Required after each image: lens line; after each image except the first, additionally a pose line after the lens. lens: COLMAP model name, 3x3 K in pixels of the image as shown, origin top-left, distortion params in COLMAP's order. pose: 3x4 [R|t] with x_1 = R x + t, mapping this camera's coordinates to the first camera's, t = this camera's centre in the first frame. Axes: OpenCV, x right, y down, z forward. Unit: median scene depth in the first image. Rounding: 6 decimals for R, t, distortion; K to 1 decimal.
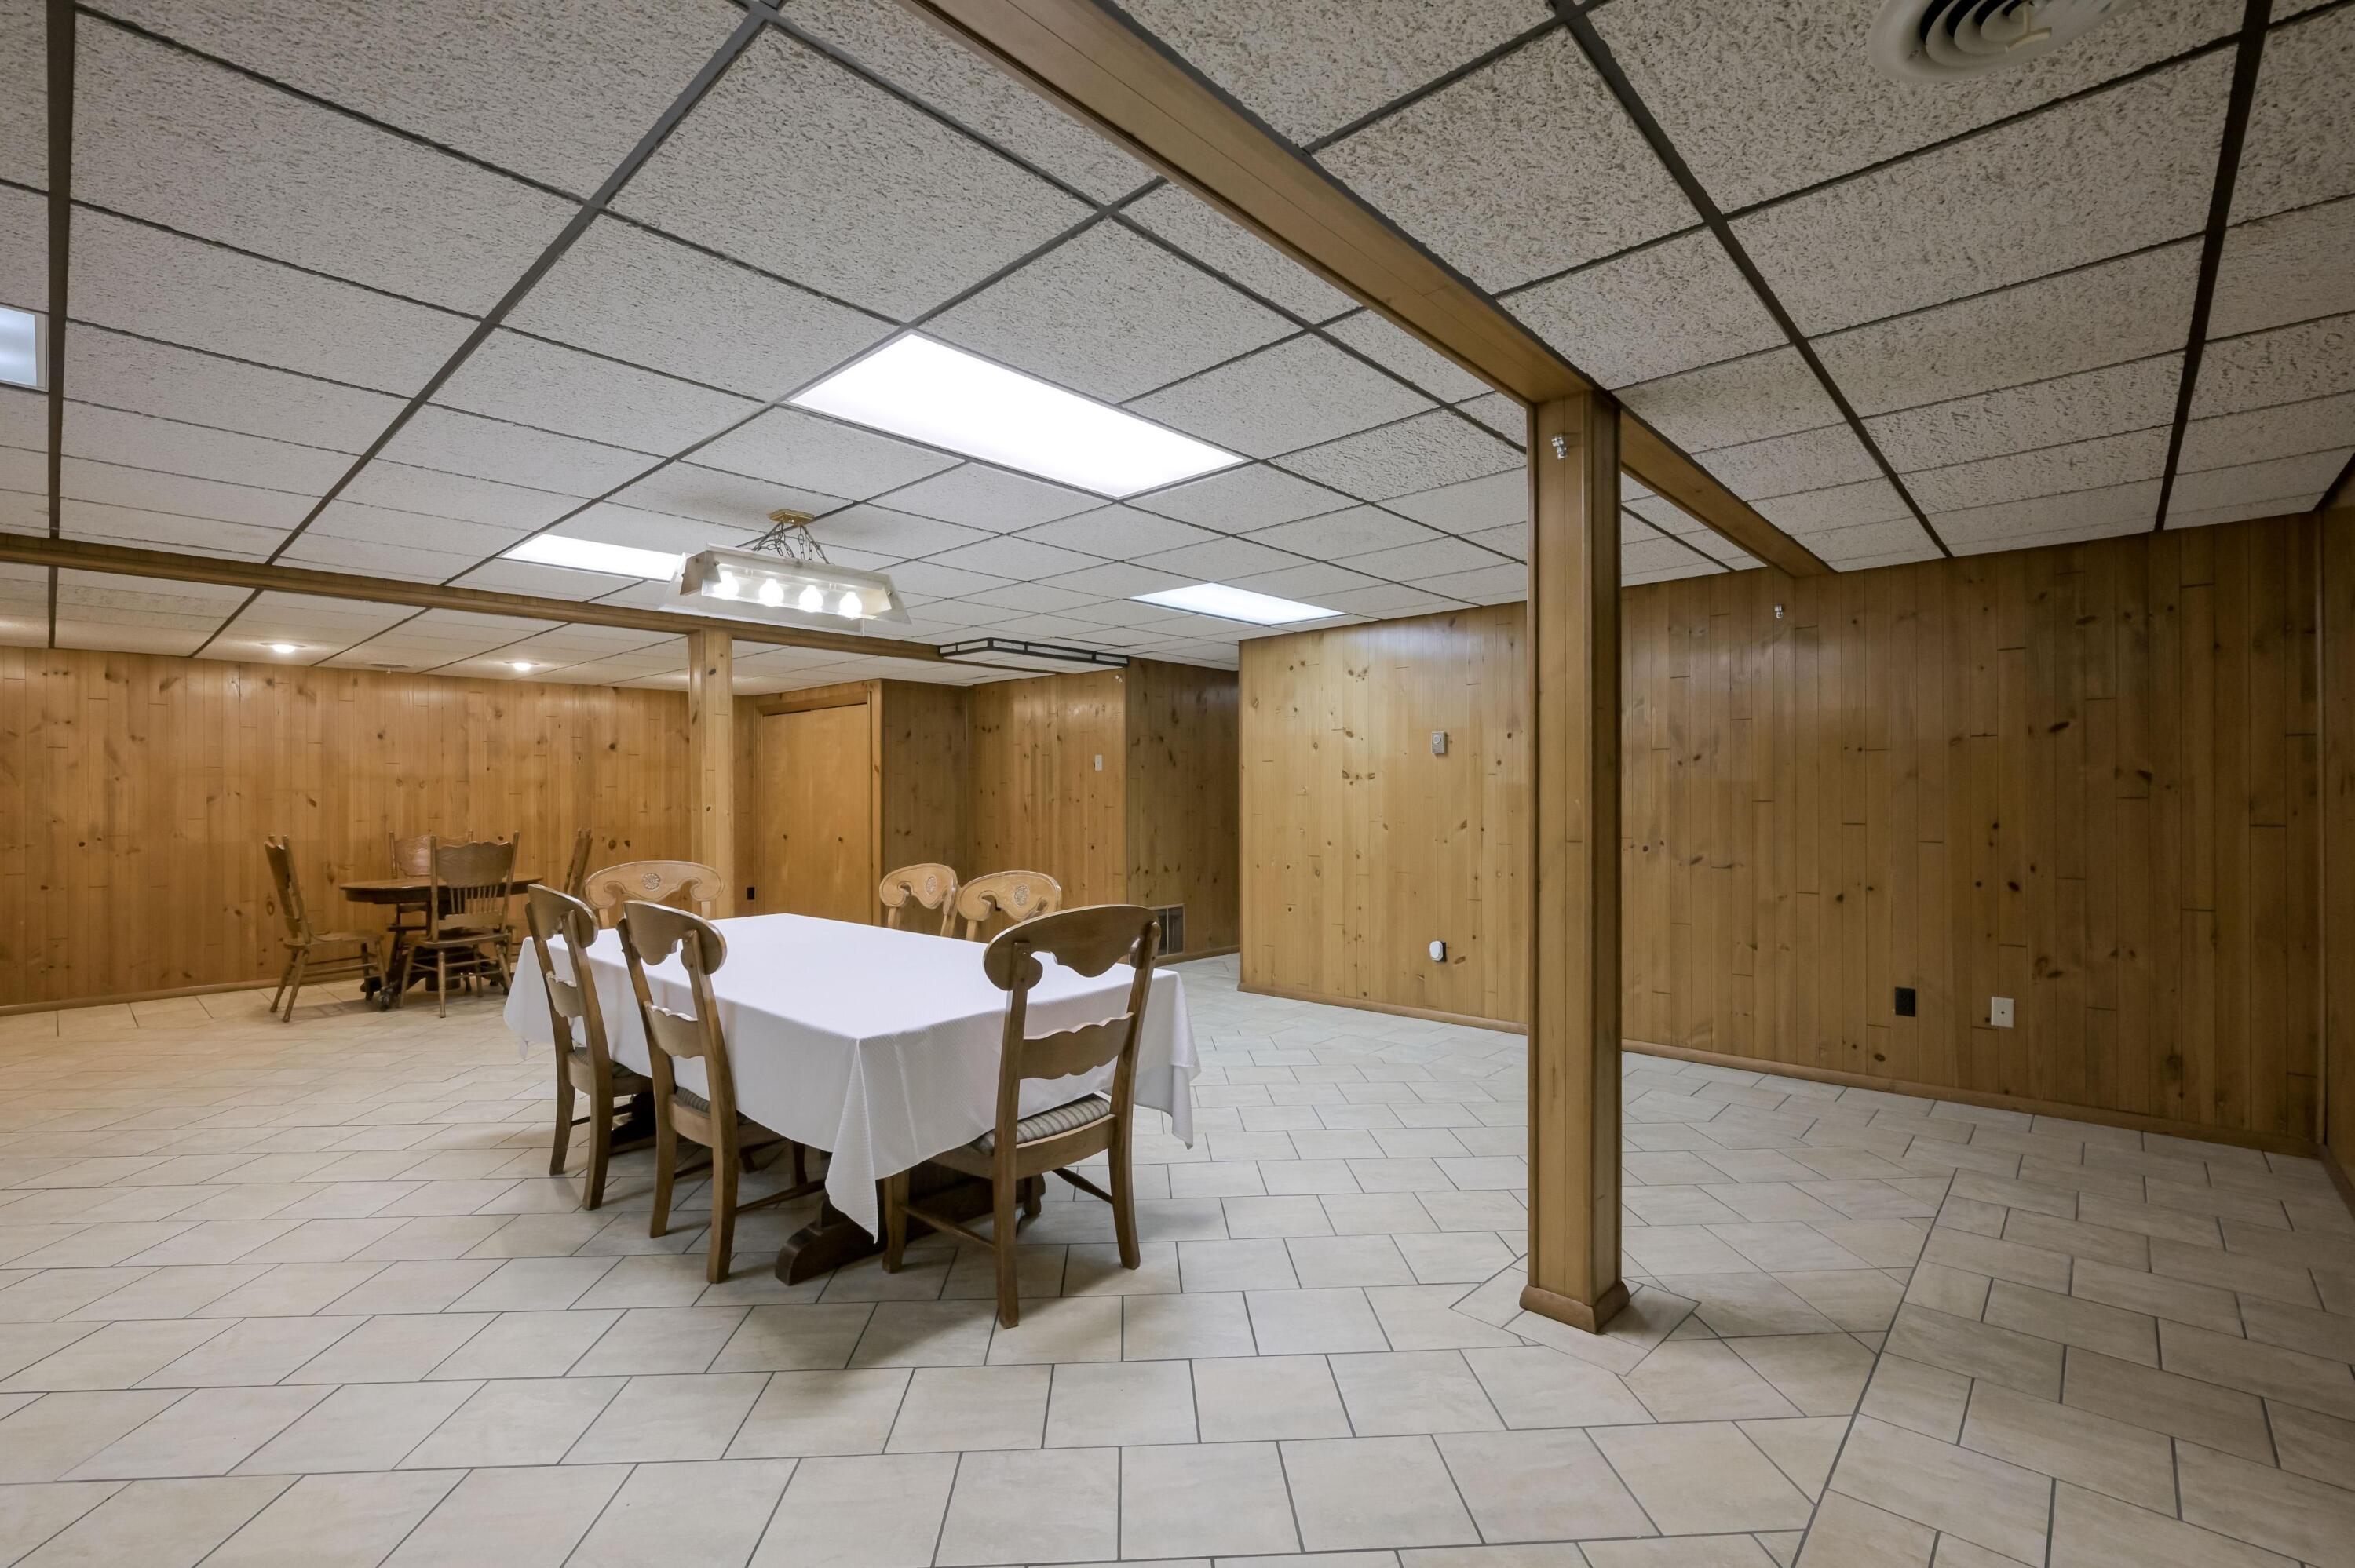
lens RADIAL K [[1031.7, 0, 1177.5], [0, 1031.7, 784.0], [0, 0, 1]] dist [-0.000582, -0.000318]
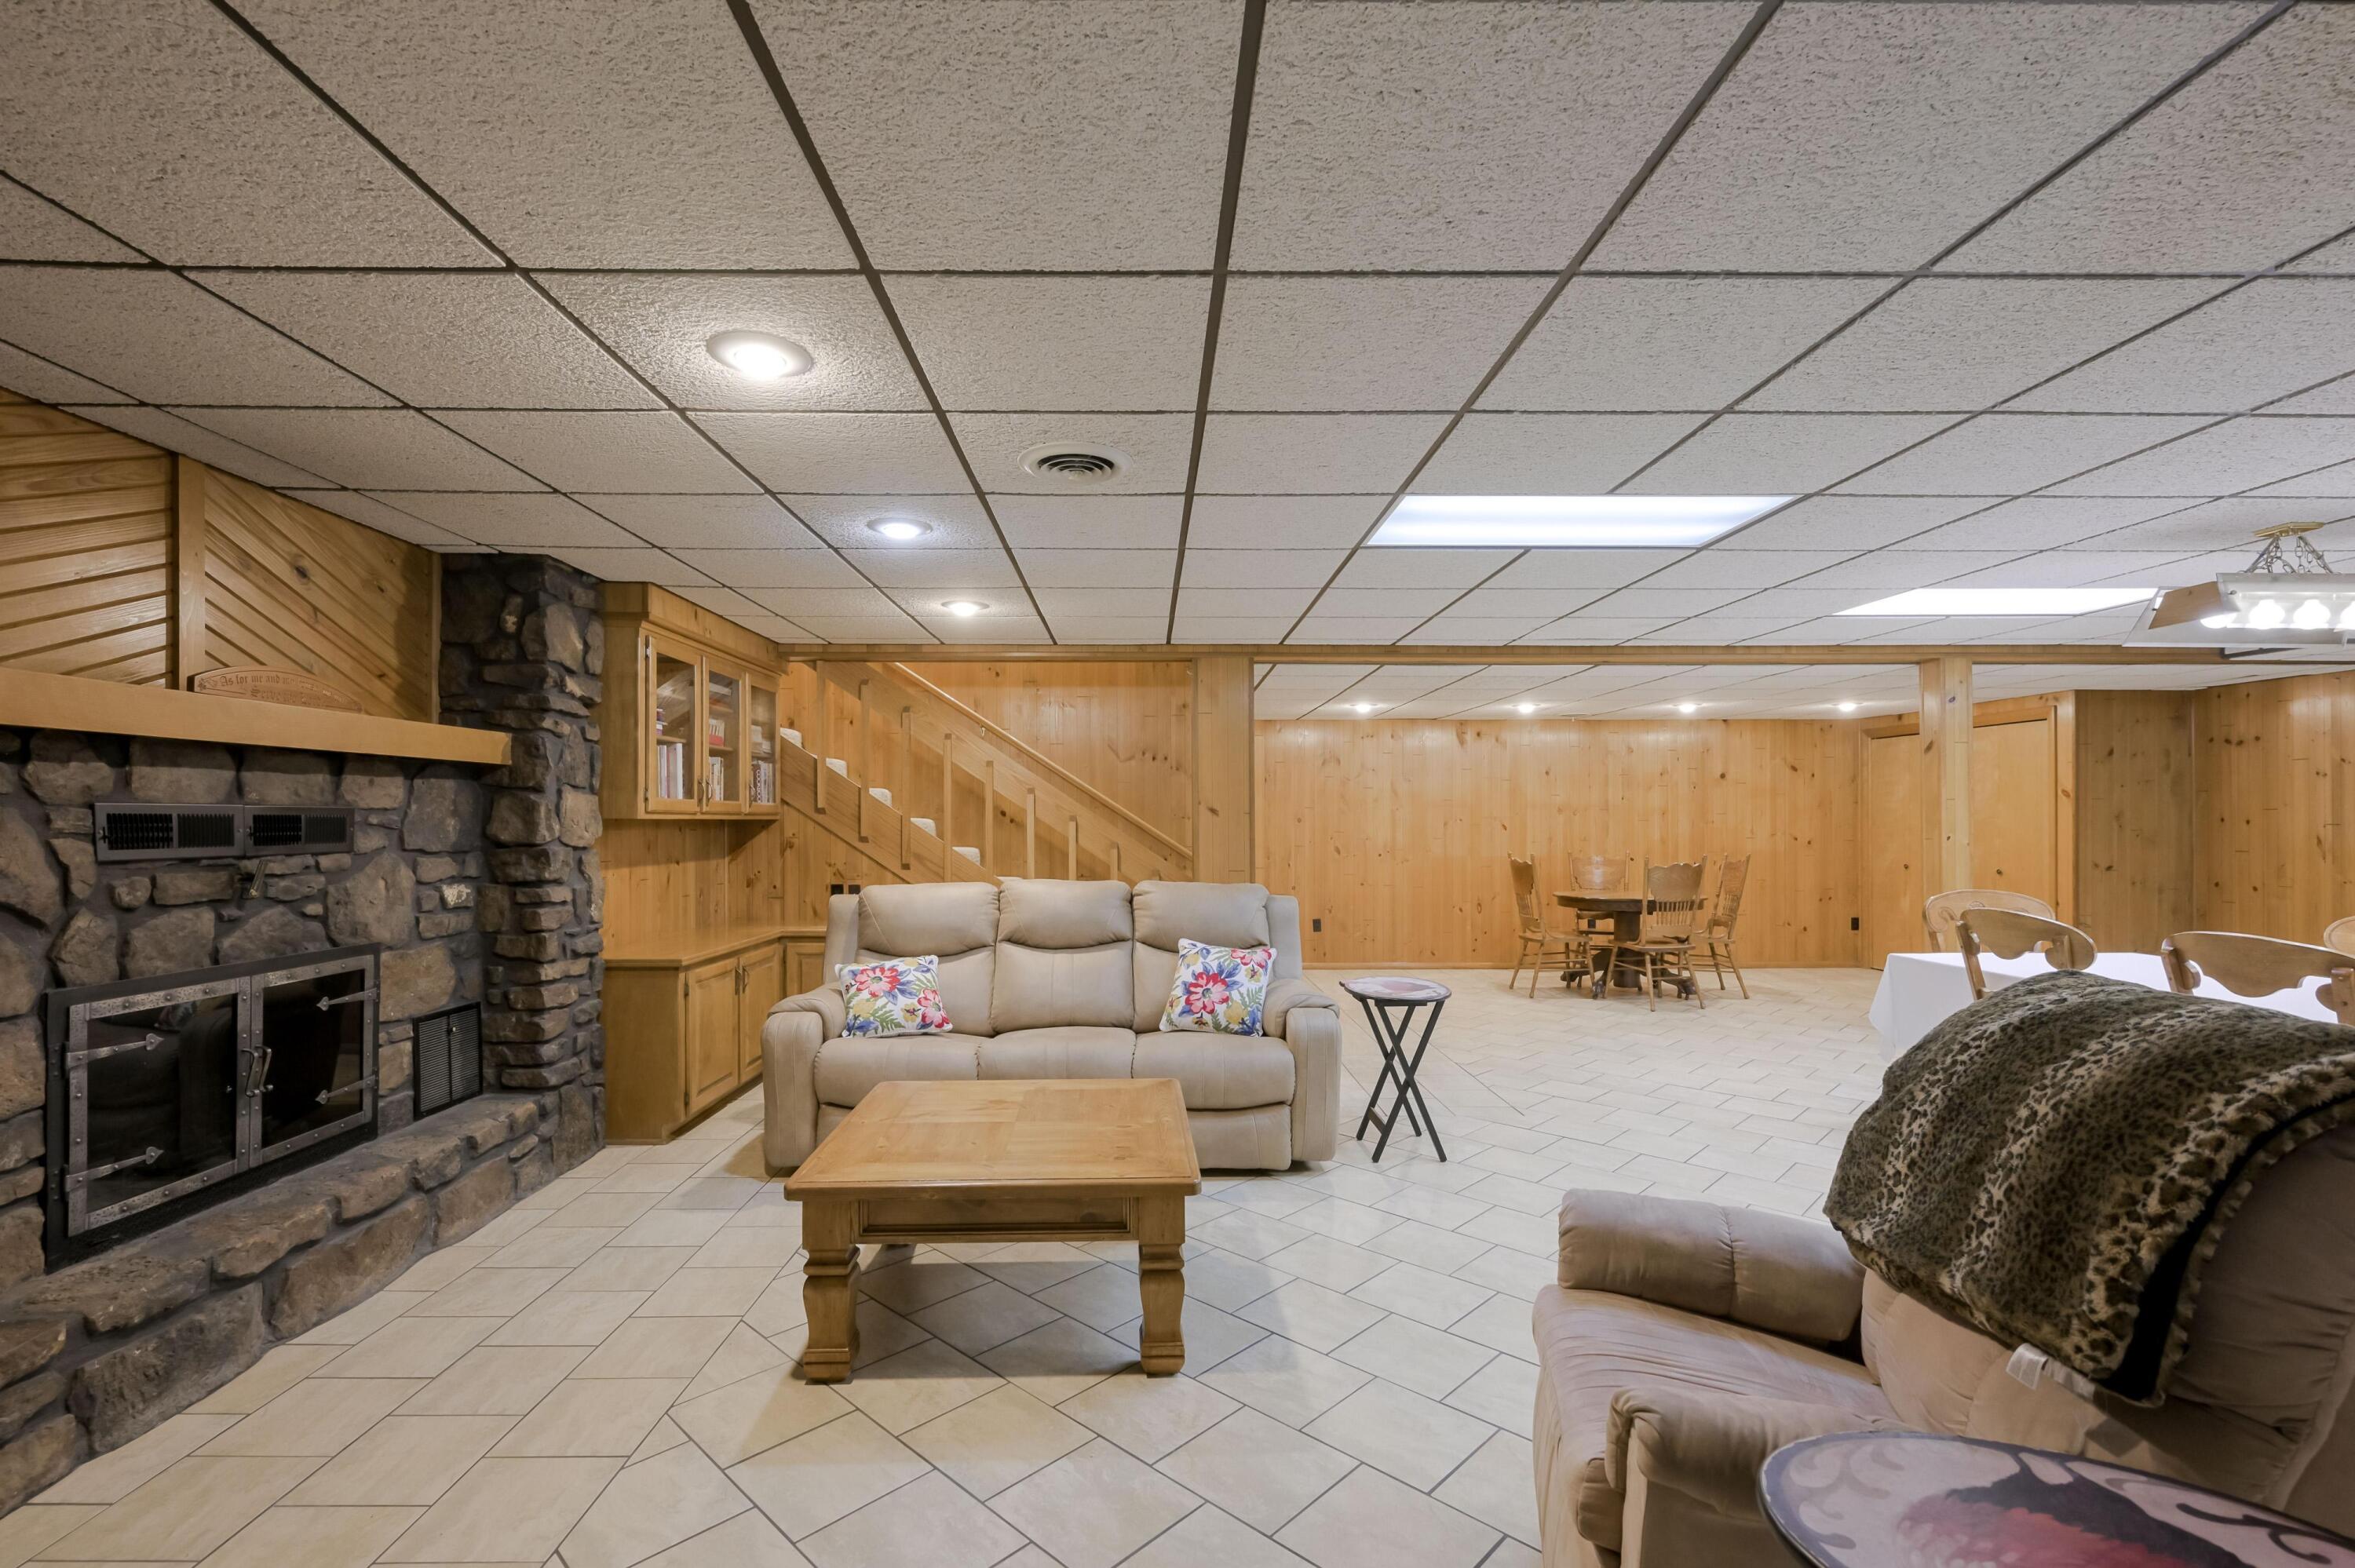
lens RADIAL K [[1041.9, 0, 1171.2], [0, 1041.9, 811.5], [0, 0, 1]] dist [-0.002208, -0.000878]
pose [[0.682036, -0.002397, -0.731315, -0.177019], [0.004515, 0.999989, 0.000933, -0.003885], [0.731305, -0.003938, 0.682040, -0.171489]]
